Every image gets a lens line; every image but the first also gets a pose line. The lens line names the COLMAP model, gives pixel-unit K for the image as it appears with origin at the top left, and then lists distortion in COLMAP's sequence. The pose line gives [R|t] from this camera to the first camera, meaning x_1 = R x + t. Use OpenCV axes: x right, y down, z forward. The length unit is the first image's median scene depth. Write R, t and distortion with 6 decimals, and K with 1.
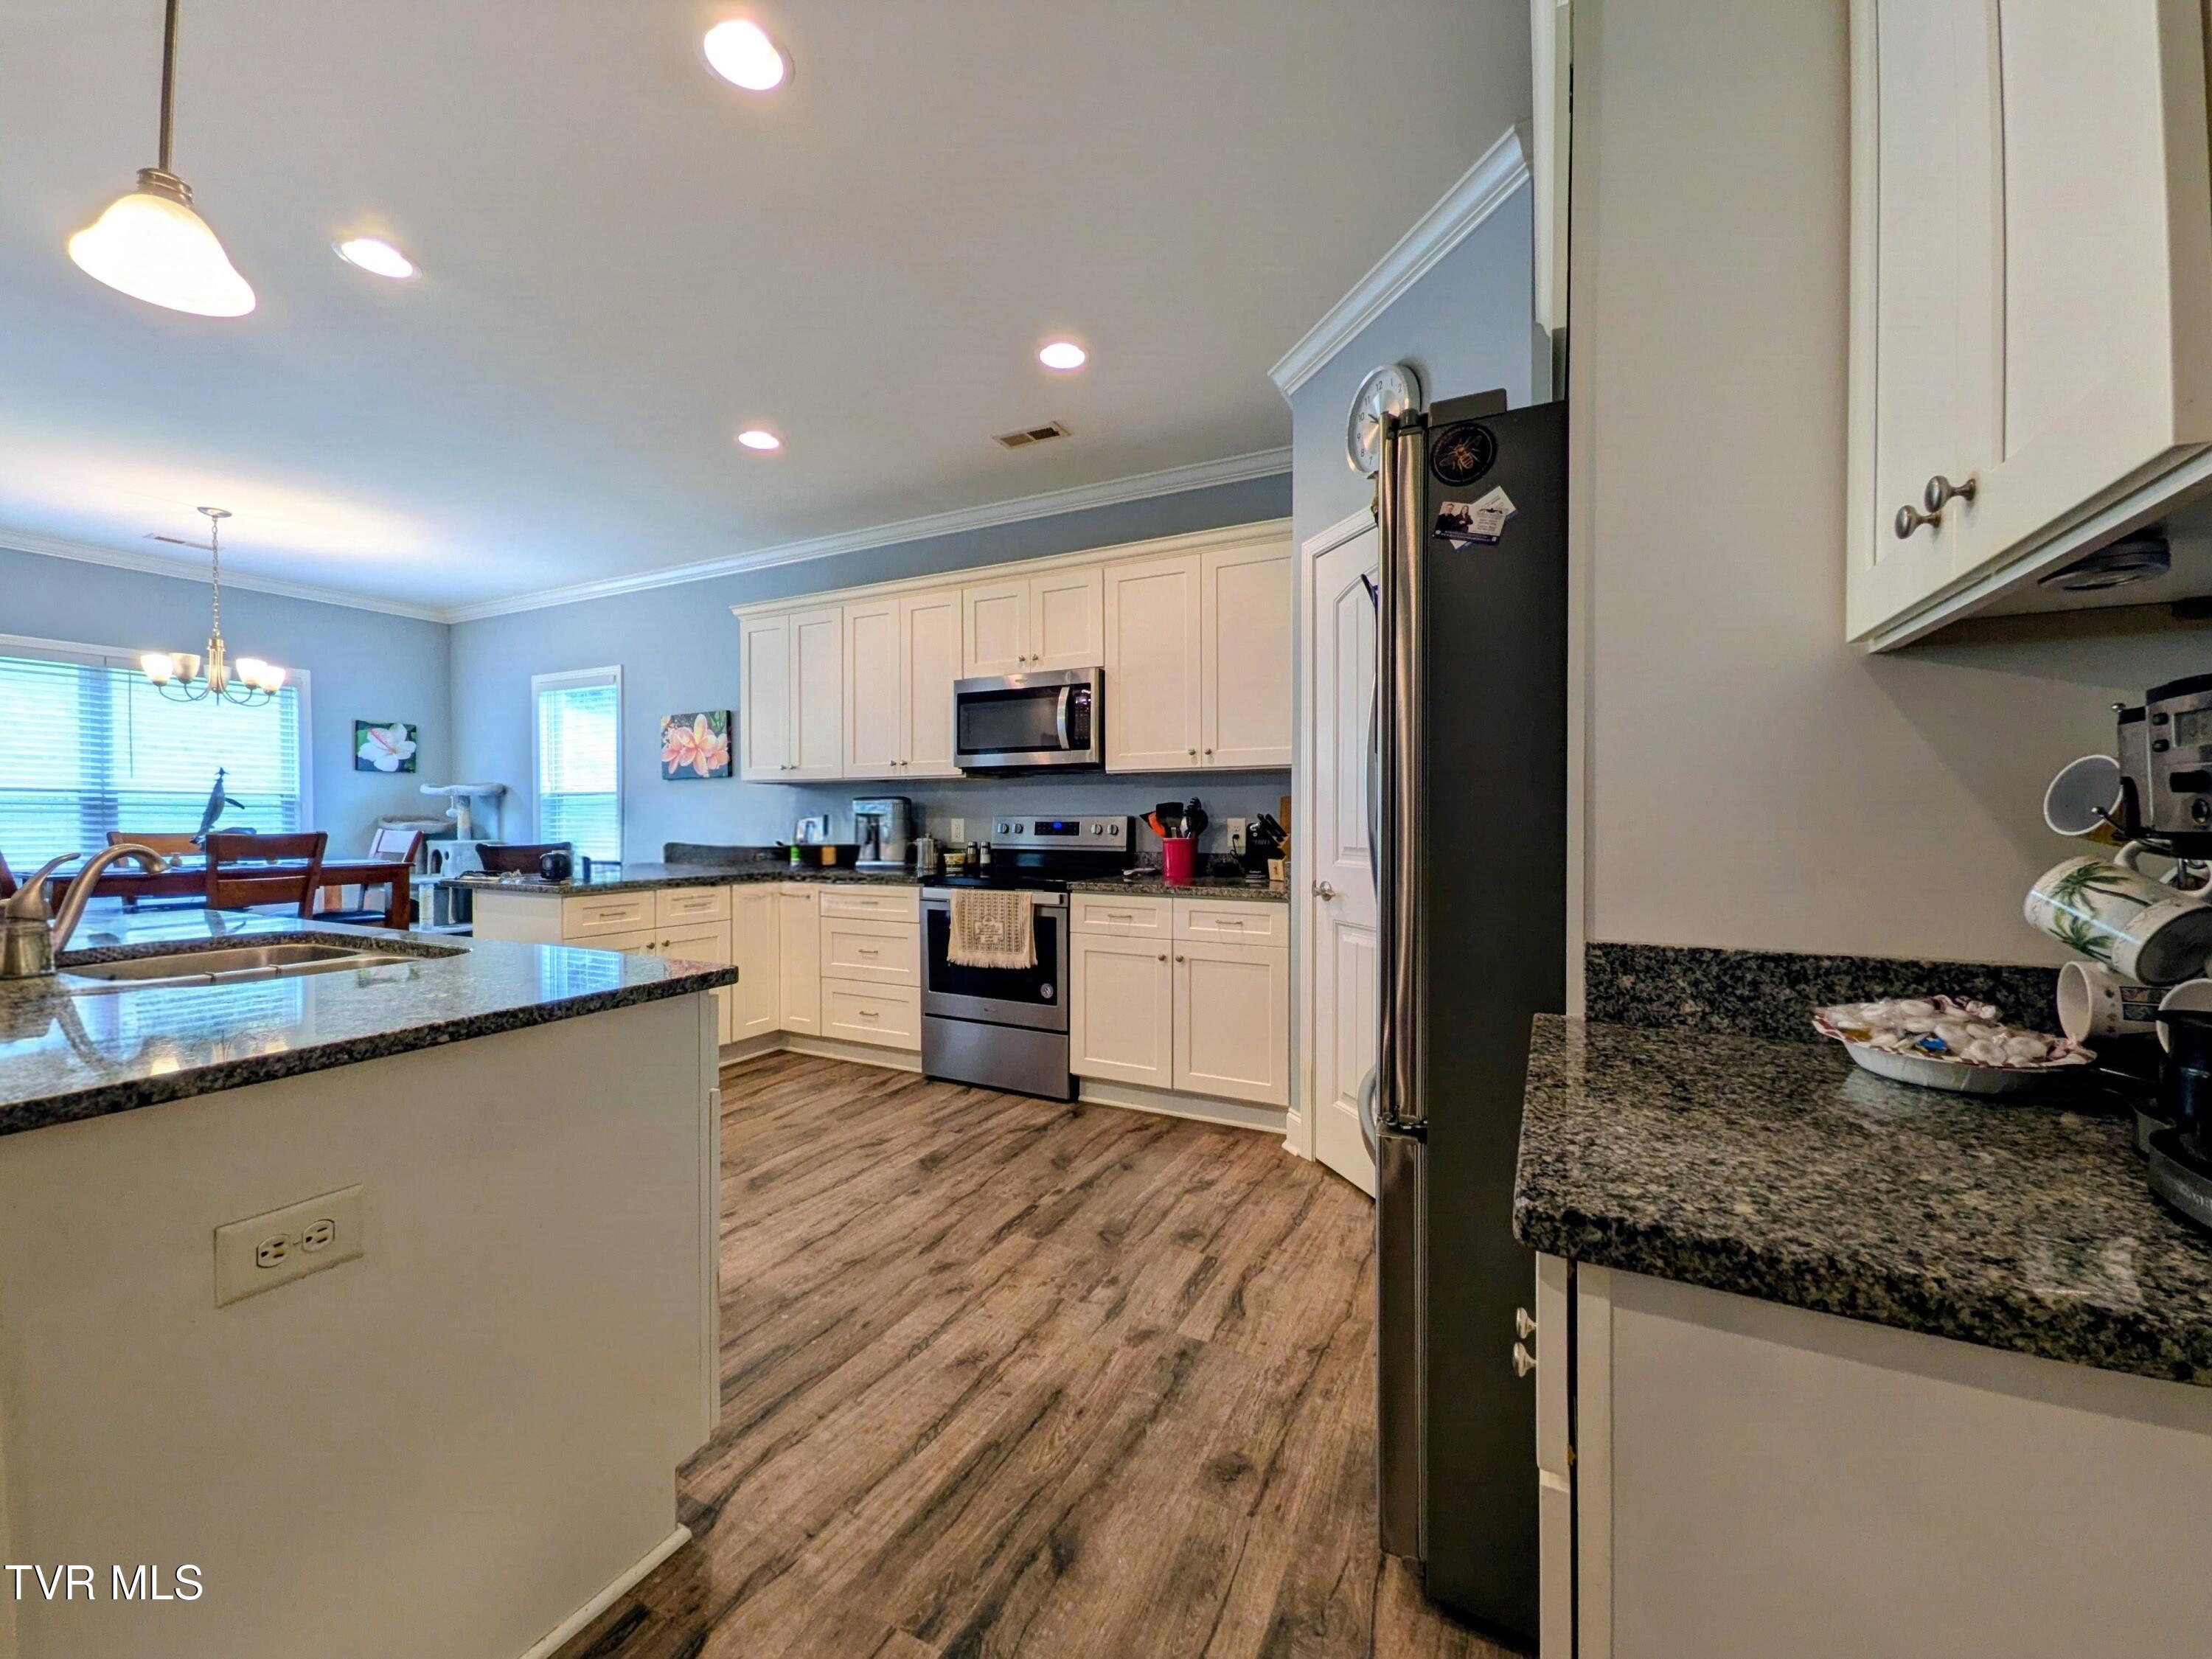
lens RADIAL K [[864.4, 0, 1106.0], [0, 864.4, 829.5], [0, 0, 1]] dist [0.001040, -0.000047]
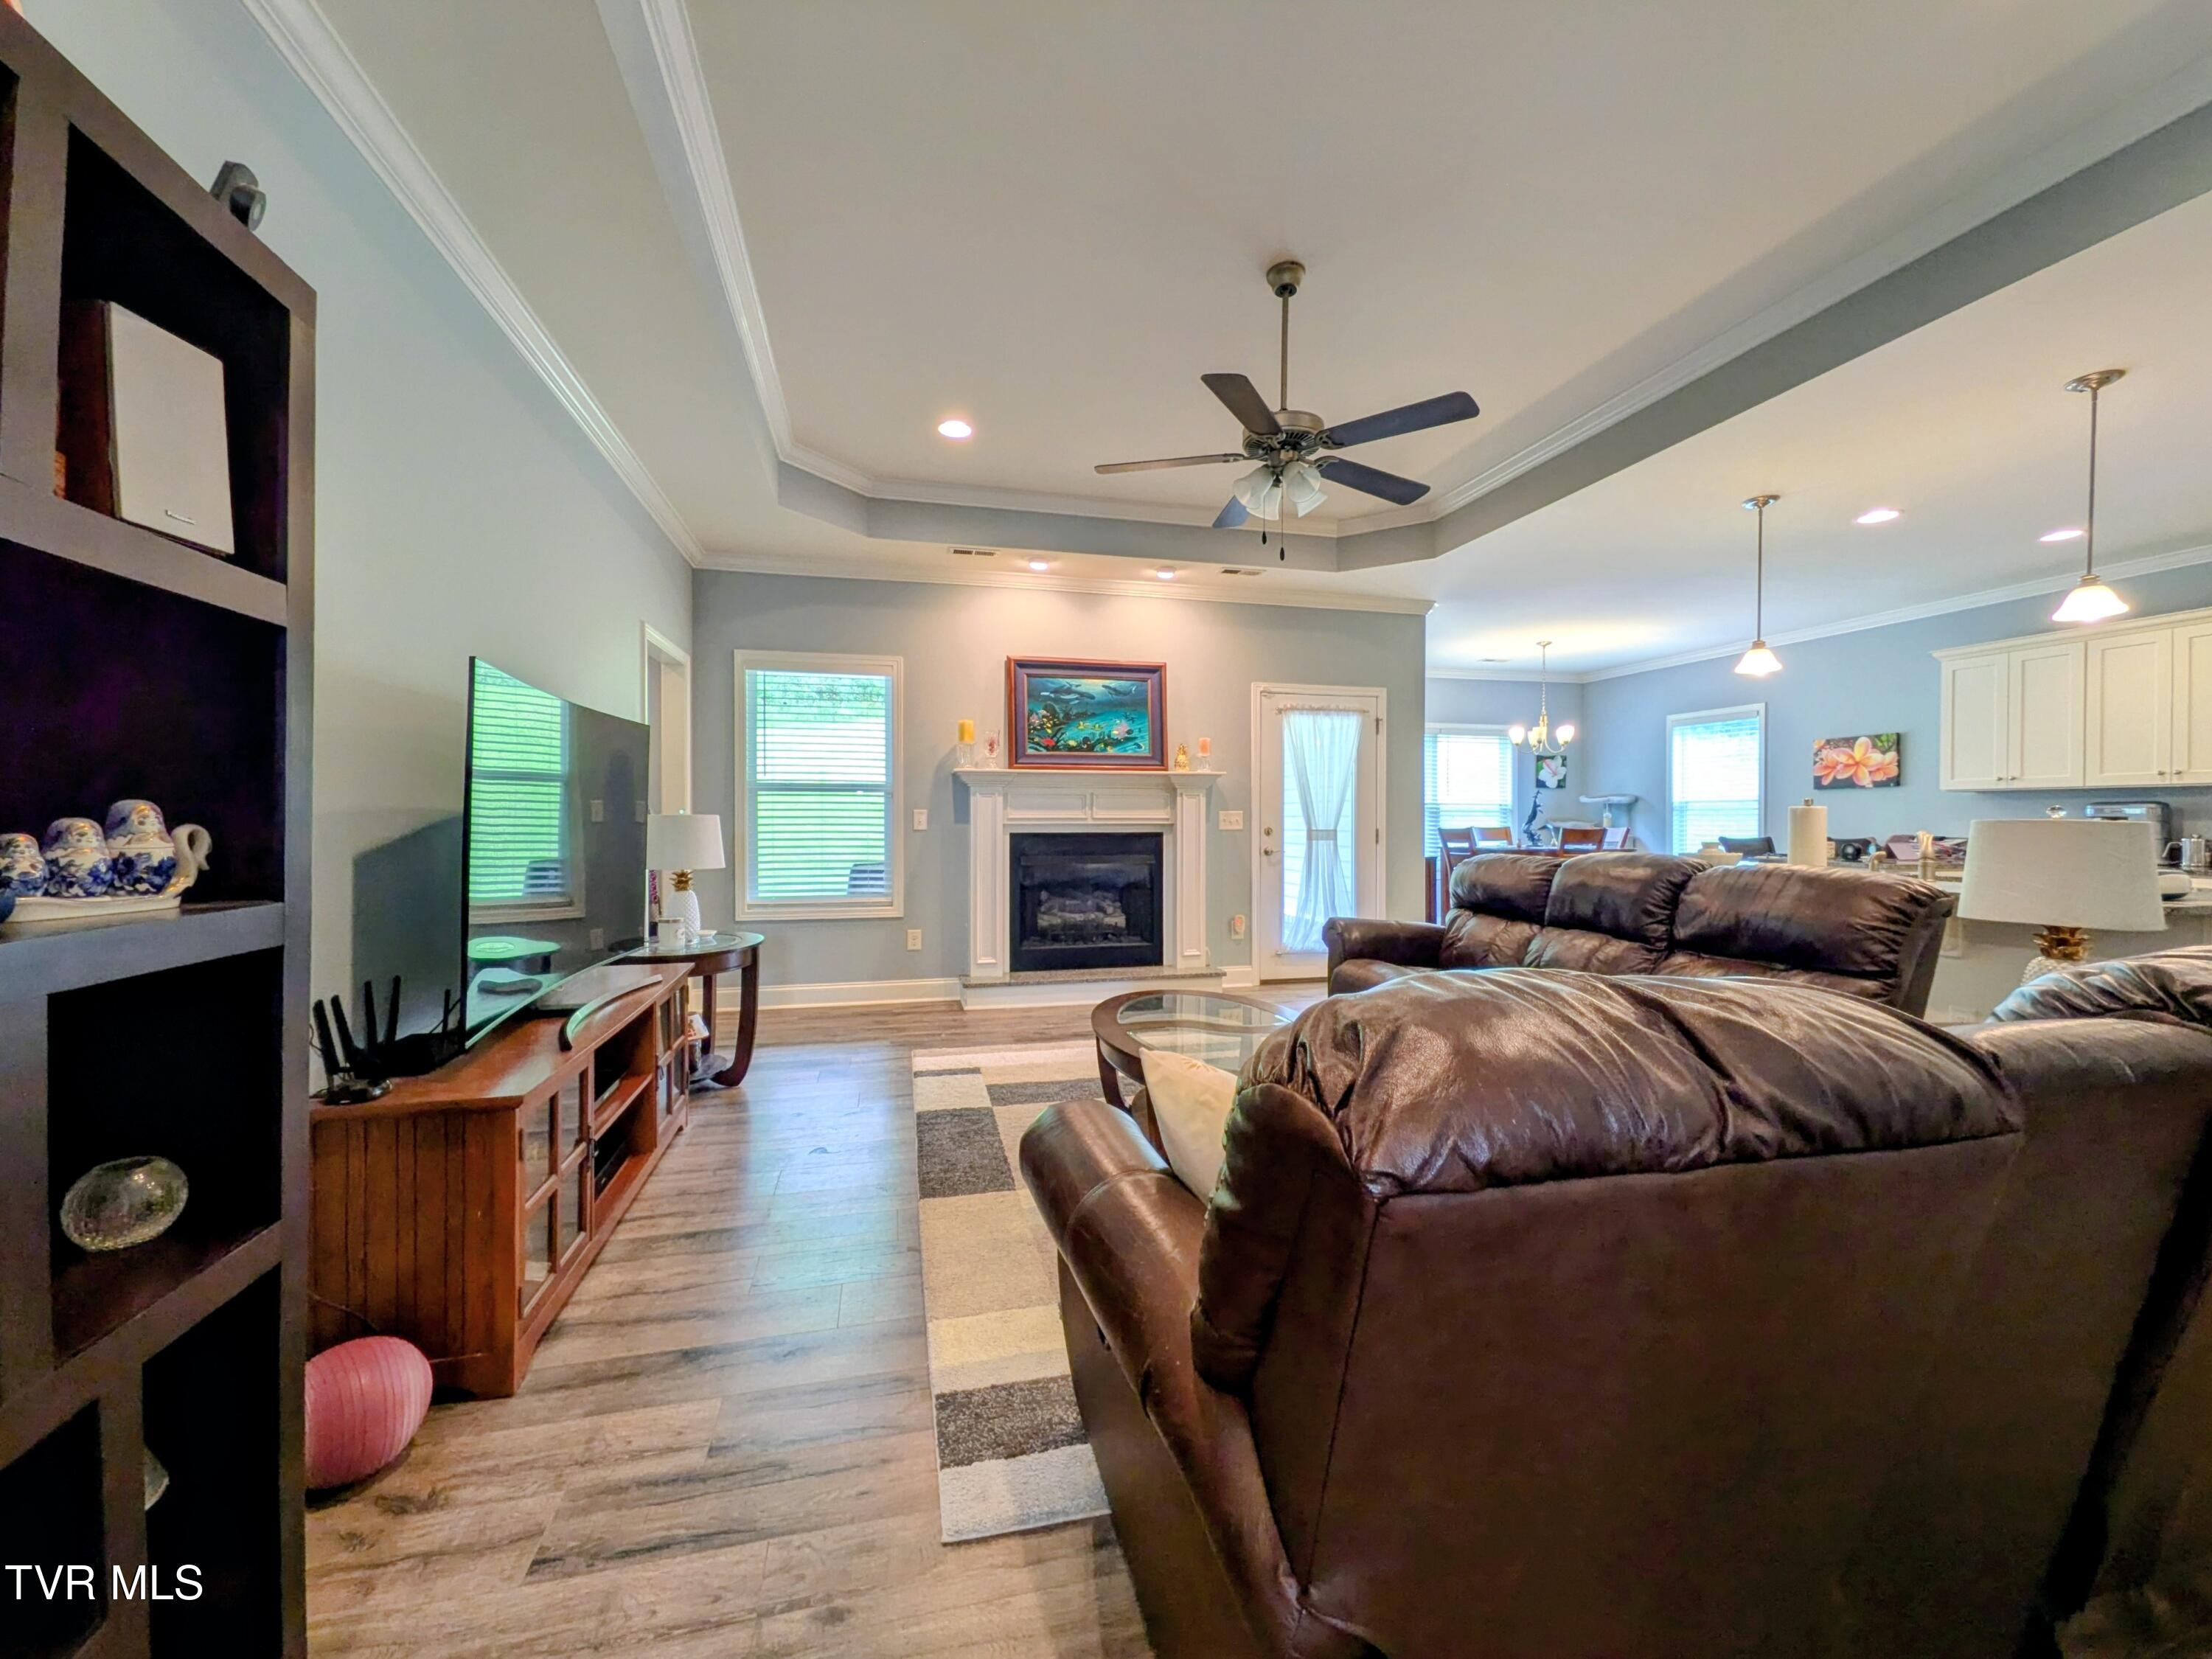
lens RADIAL K [[864.4, 0, 1106.0], [0, 864.4, 829.5], [0, 0, 1]] dist [0.001040, -0.000047]
pose [[0.655892, 0.008697, -0.754805, -0.237384], [-0.005050, 0.999962, 0.007133, -0.002476], [0.754838, -0.000867, 0.655911, -0.646015]]
